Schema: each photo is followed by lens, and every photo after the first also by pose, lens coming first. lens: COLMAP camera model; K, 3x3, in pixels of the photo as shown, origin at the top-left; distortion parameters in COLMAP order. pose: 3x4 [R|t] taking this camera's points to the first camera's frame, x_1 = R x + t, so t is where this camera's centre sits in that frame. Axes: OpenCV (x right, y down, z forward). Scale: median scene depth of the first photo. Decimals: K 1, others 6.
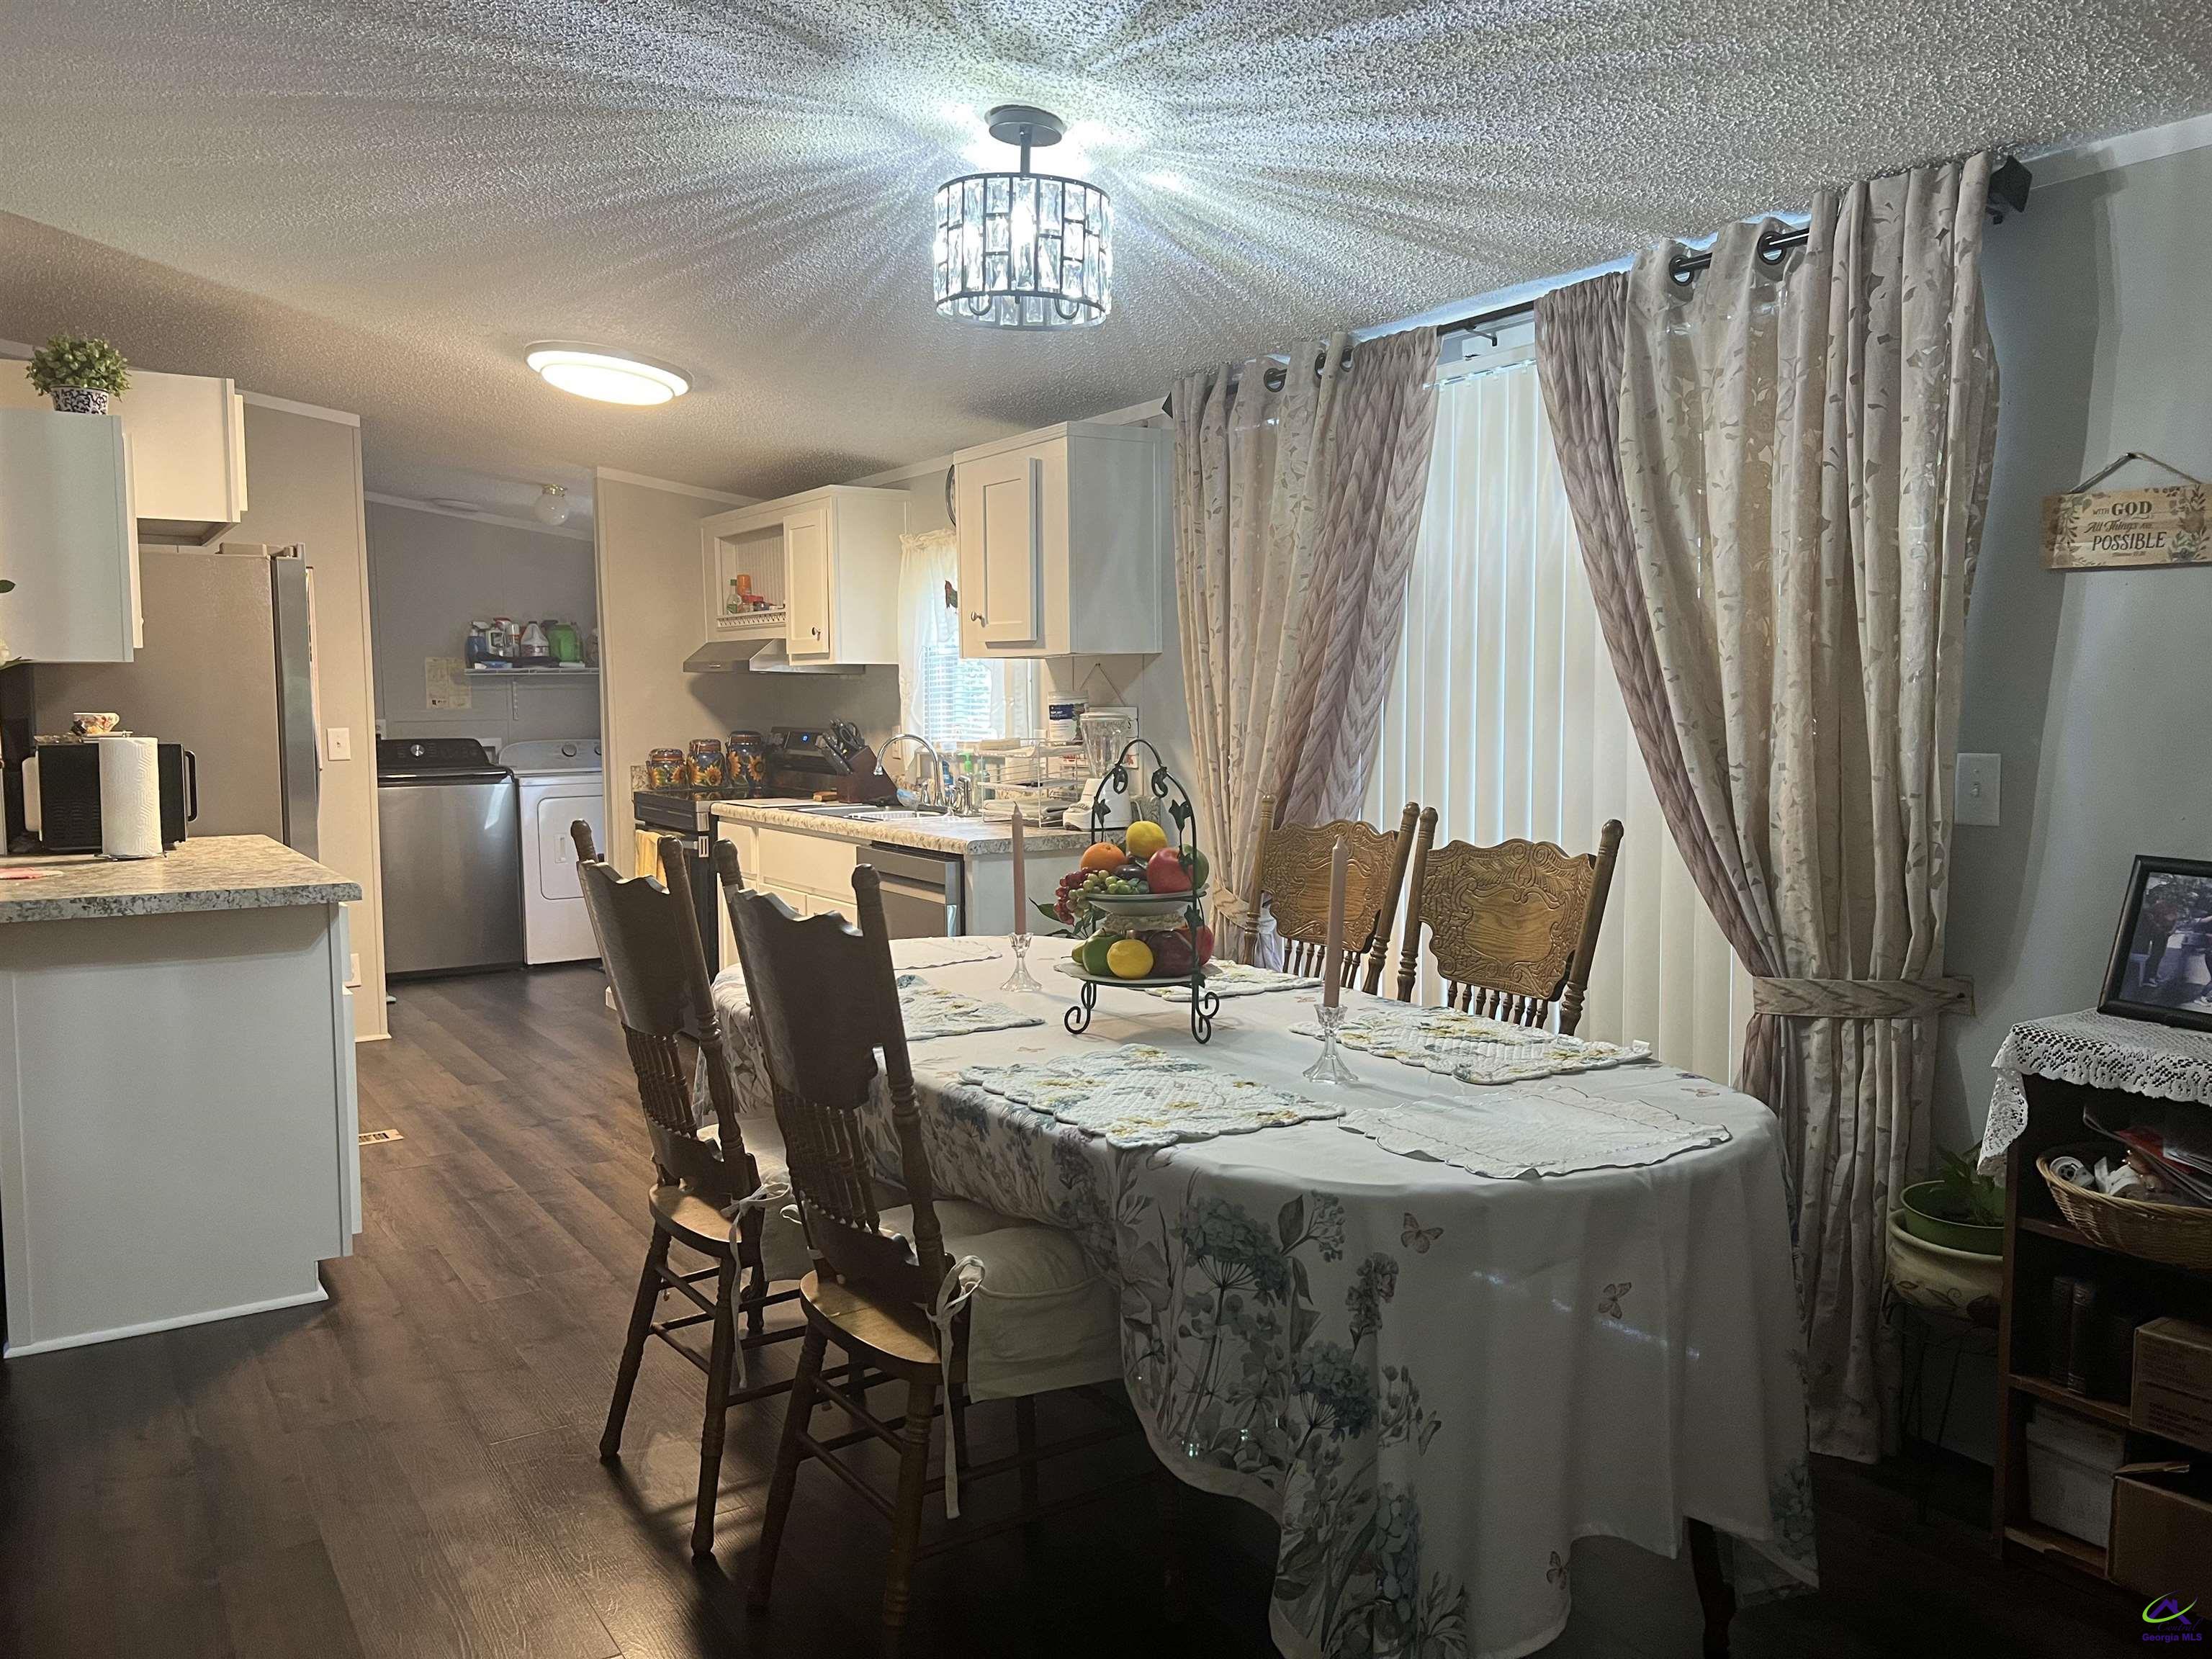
lens RADIAL K [[1667.3, 0, 1095.7], [0, 1667.3, 818.9], [0, 0, 1]] dist [0.007527, -0.005664]
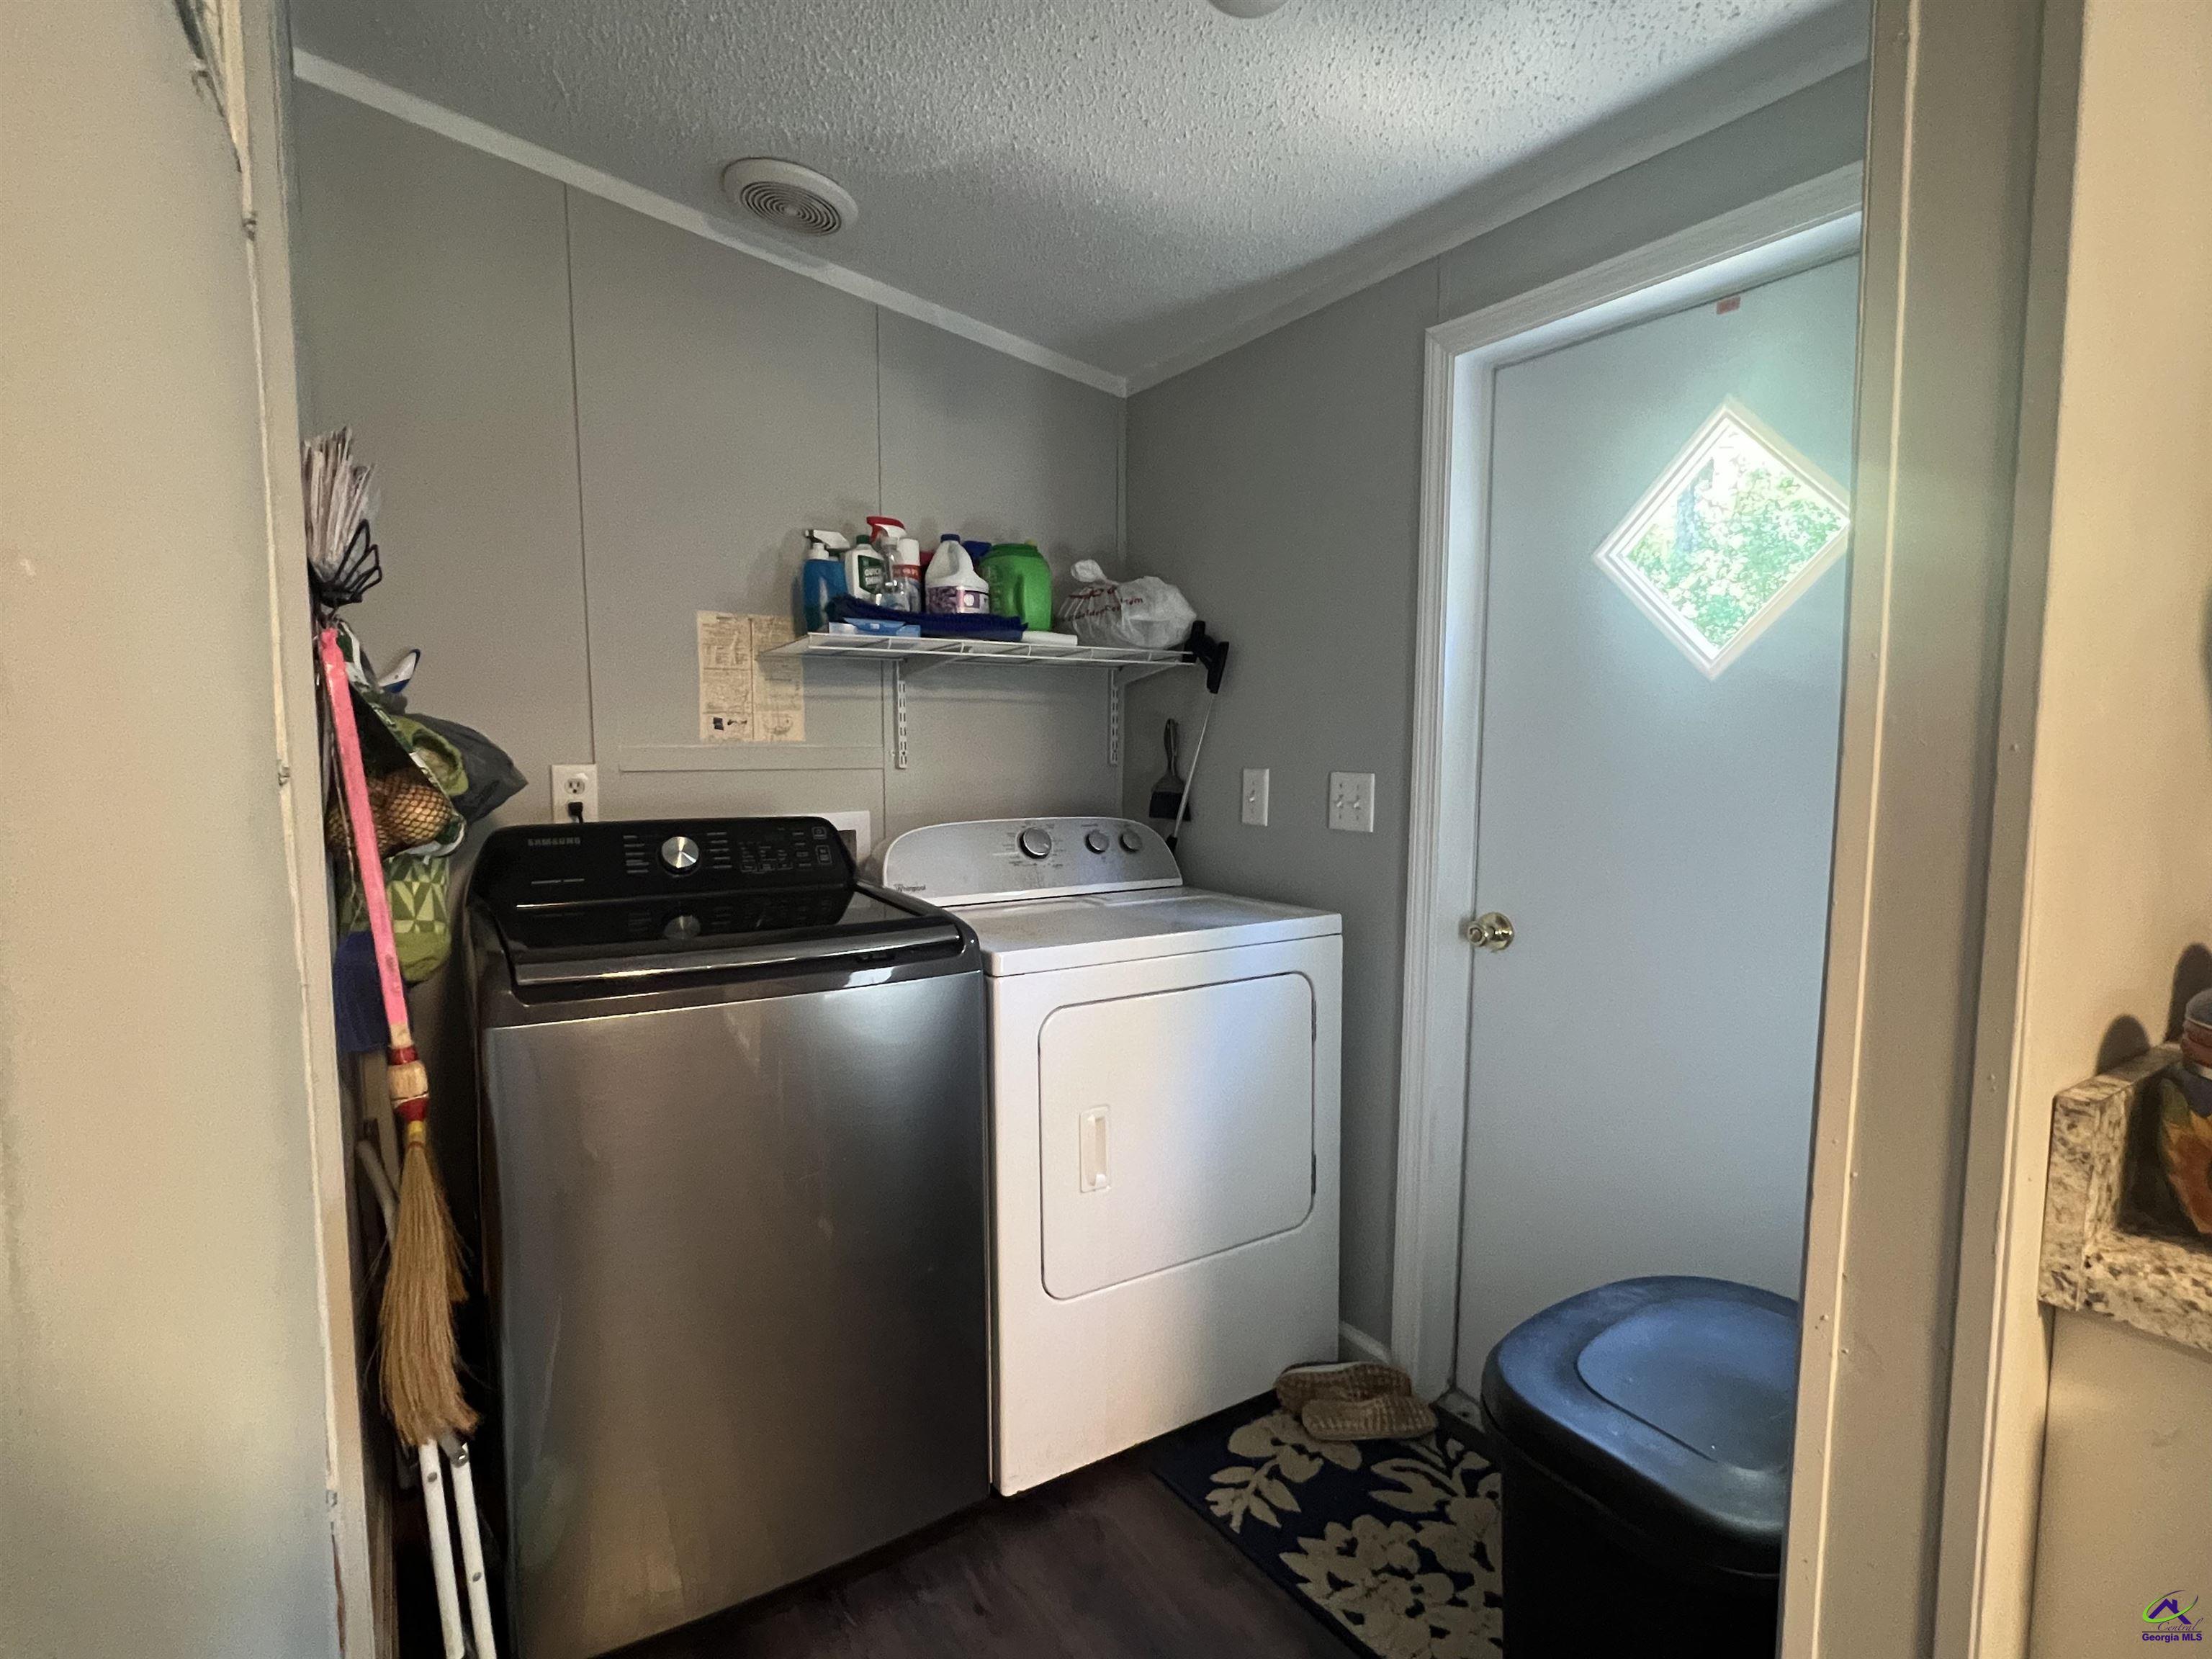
lens RADIAL K [[1096.5, 0, 1096.4], [0, 1096.5, 833.1], [0, 0, 1]] dist [-0.003958, 0.002047]
pose [[0.999945, 0.009723, -0.003809, -0.370343], [-0.009717, 0.999952, 0.001499, -0.054384], [0.003824, -0.001462, 0.999992, 0.896299]]
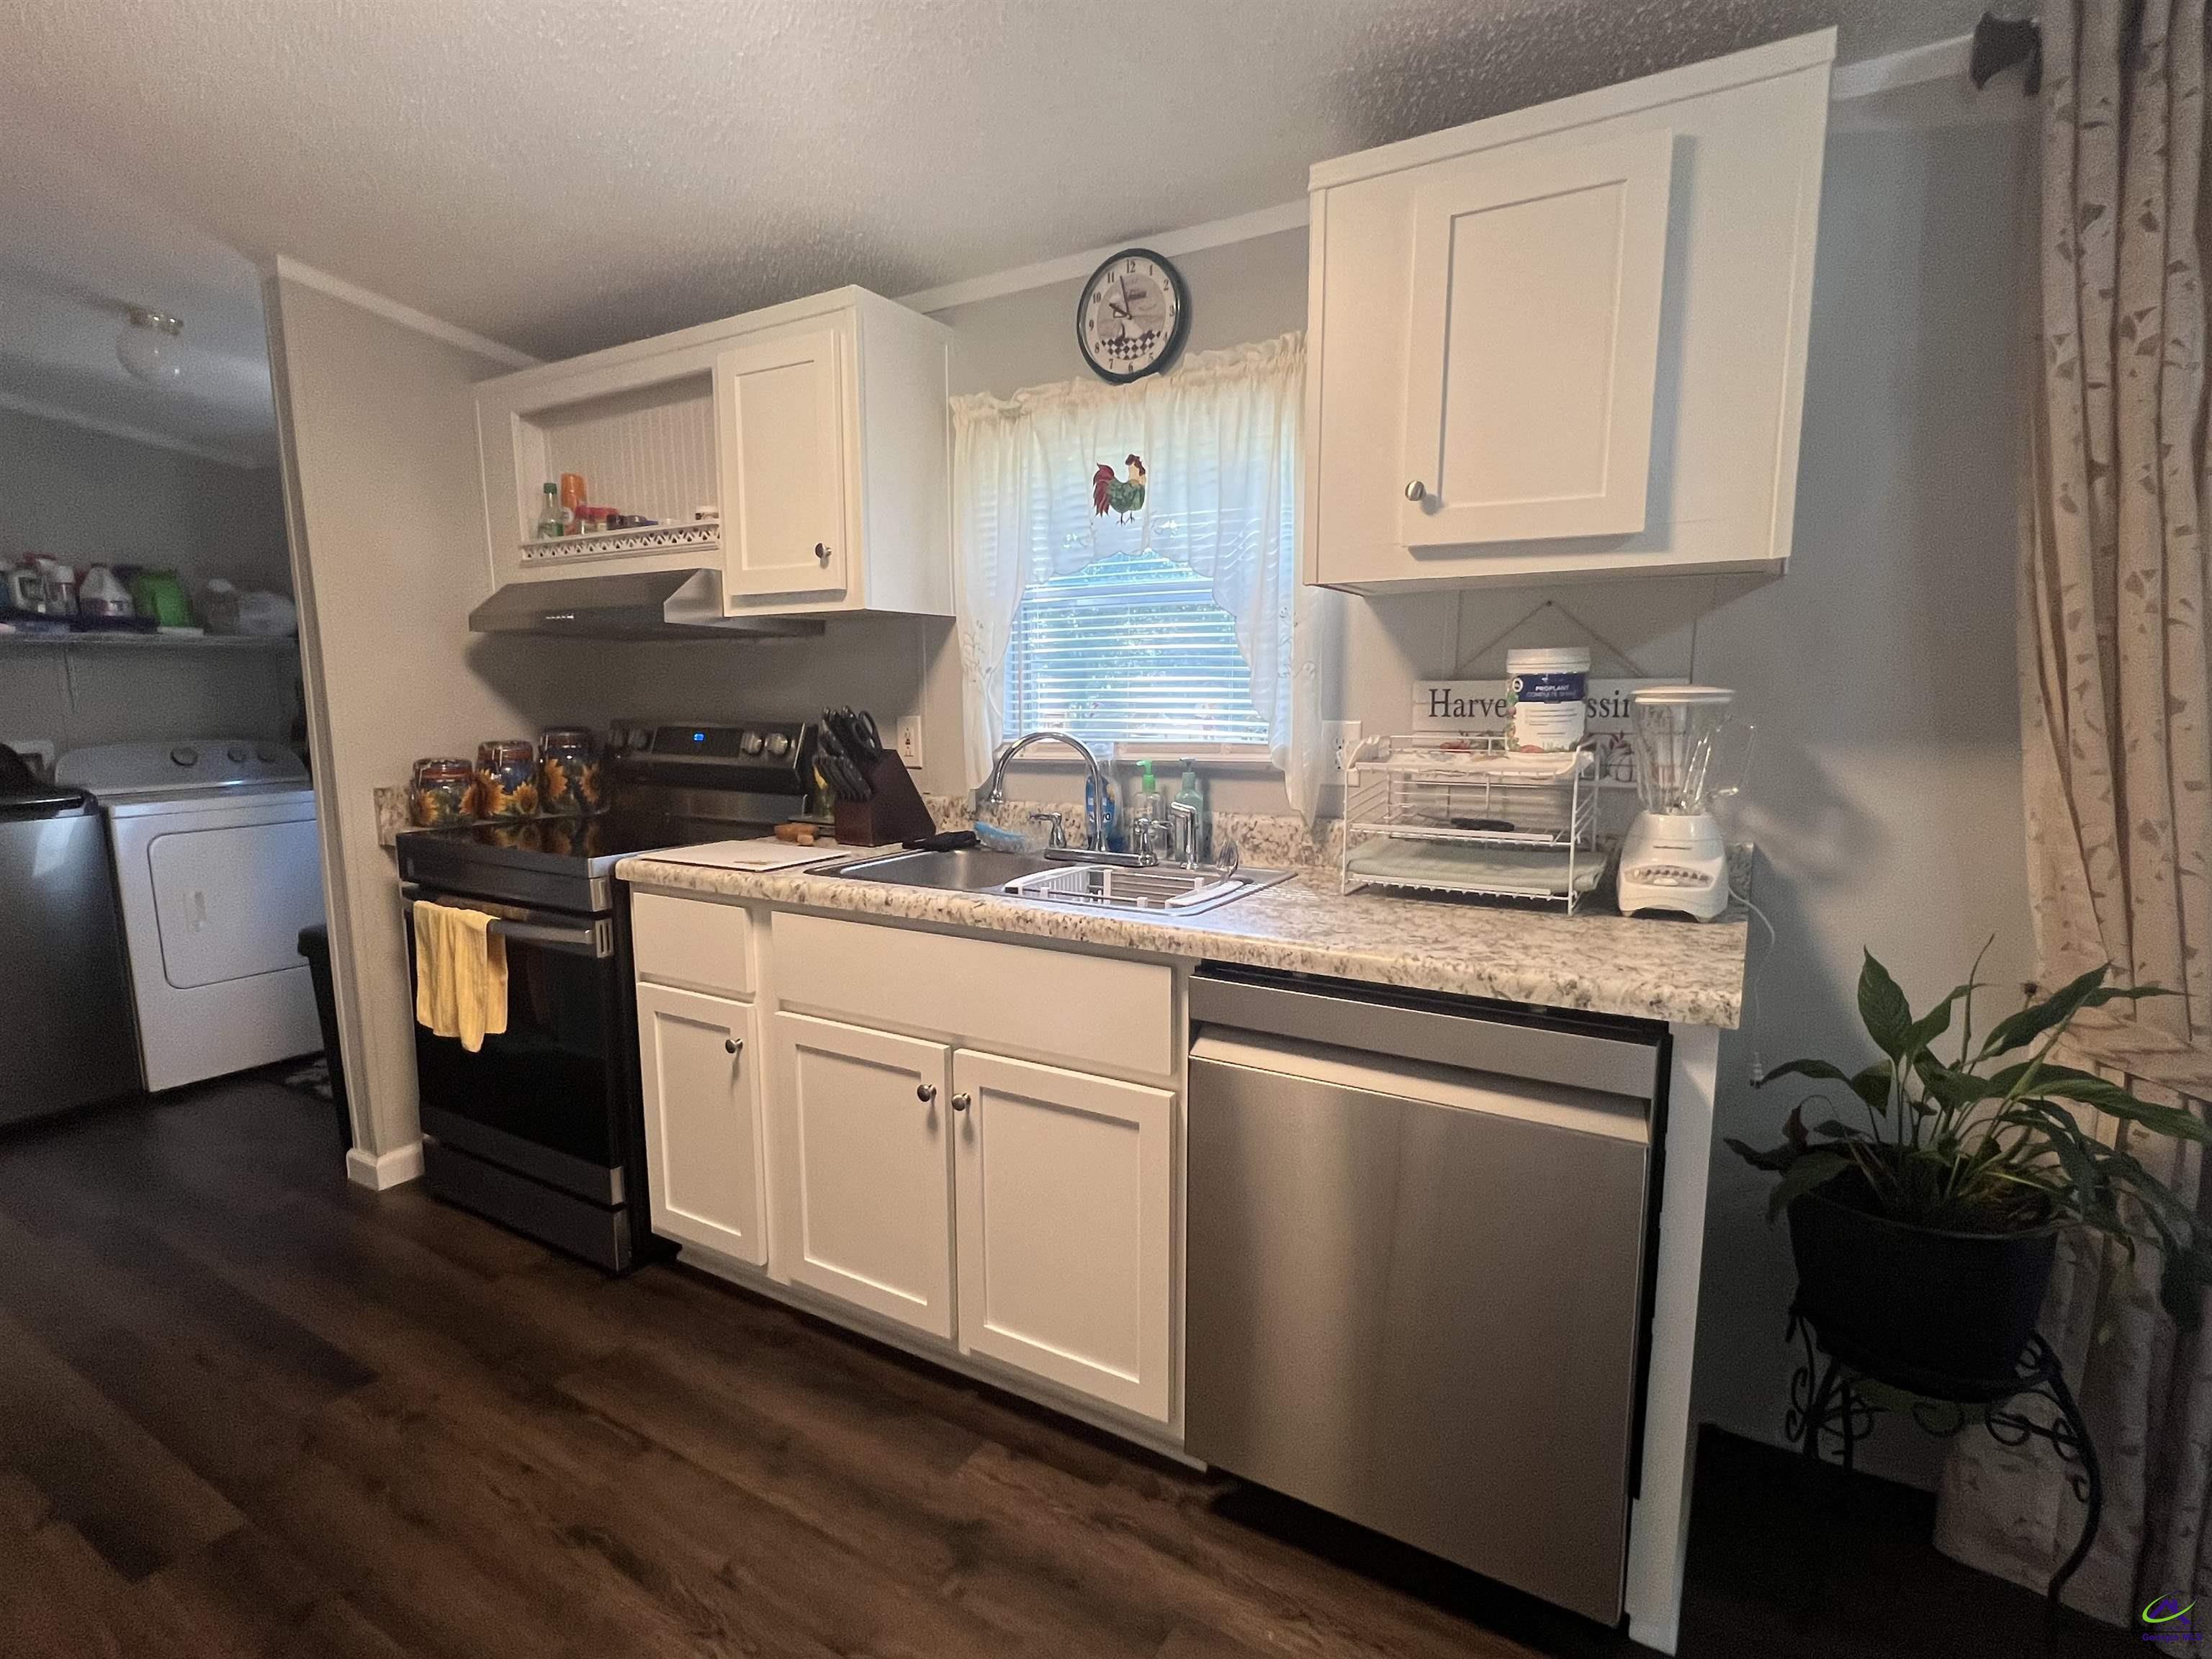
lens RADIAL K [[1096.5, 0, 1106.0], [0, 1096.5, 835.5], [0, 0, 1]] dist [-0.003958, 0.002047]
pose [[0.899039, -0.059685, 0.433781, -0.213272], [0.033471, 0.997135, 0.067828, -0.032785], [-0.436587, -0.046461, 0.898462, 0.529993]]
